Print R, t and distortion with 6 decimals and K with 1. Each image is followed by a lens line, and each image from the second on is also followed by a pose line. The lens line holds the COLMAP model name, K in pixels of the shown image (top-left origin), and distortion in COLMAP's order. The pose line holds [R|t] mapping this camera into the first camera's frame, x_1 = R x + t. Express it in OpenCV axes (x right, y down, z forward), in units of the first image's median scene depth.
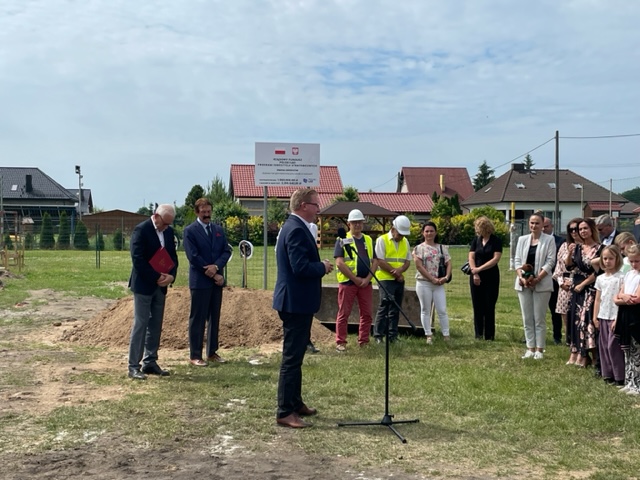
lens RADIAL K [[907.3, 0, 299.7], [0, 907.3, 240.0], [0, 0, 1]] dist [0.134724, 0.004243]
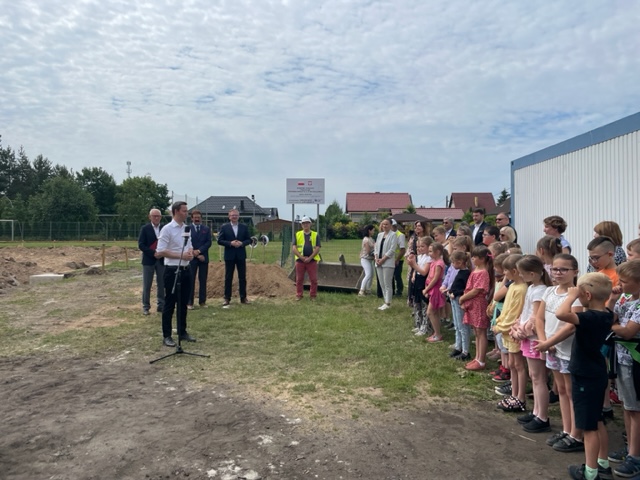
lens RADIAL K [[512.7, 0, 328.4], [0, 512.7, 237.4], [0, 0, 1]] dist [0.089830, -0.150050]
pose [[0.985444, 0.000655, -0.170000, 0.080923], [-0.000220, 0.999997, 0.002577, 0.000690], [0.170001, -0.002502, 0.985441, 0.022090]]
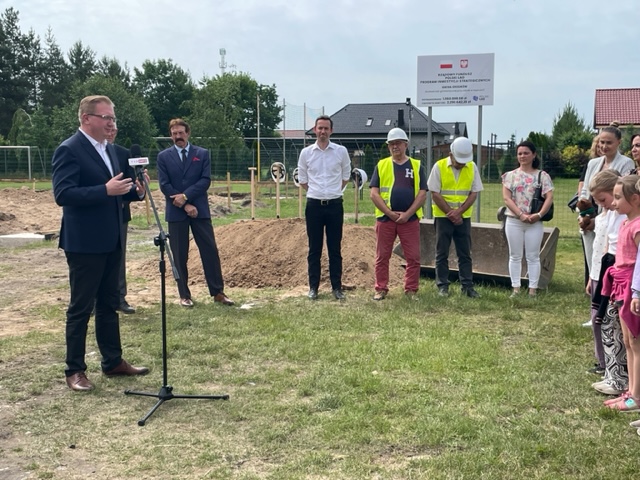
lens RADIAL K [[890.8, 0, 310.4], [0, 890.8, 241.1], [0, 0, 1]] dist [0.141042, -0.375642]
pose [[0.896244, 0.033411, -0.442302, 0.102272], [-0.000251, 0.997197, 0.074819, 0.002248], [0.443562, -0.066946, 0.893740, 0.070720]]
